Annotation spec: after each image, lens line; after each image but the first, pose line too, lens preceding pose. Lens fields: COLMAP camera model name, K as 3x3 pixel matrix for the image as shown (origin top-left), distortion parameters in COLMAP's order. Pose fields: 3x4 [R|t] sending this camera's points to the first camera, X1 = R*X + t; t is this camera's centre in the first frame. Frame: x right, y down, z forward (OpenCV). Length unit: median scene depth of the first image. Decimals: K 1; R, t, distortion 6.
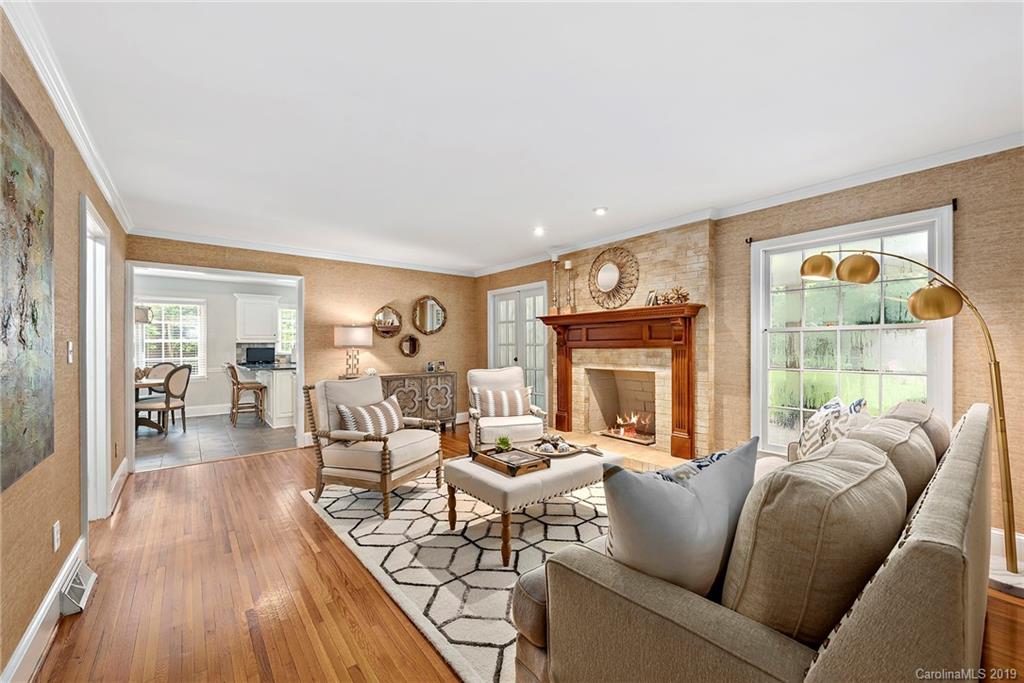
lens RADIAL K [[398.5, 0, 529.2], [0, 398.5, 341.7], [0, 0, 1]] dist [-0.004460, -0.000591]
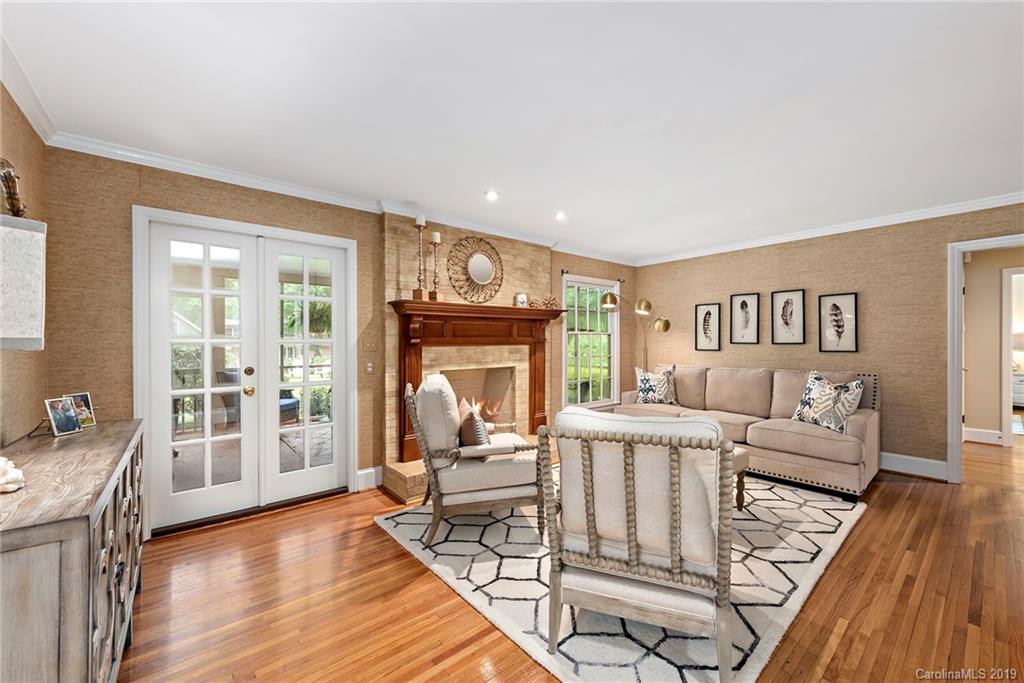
lens RADIAL K [[398.5, 0, 512.2], [0, 398.5, 340.4], [0, 0, 1]] dist [-0.004460, -0.000591]
pose [[0.019209, 0.008436, 0.999780, -0.777650], [-0.009037, 0.999925, -0.008264, 0.012626], [-0.999775, -0.008876, 0.019284, 0.973831]]
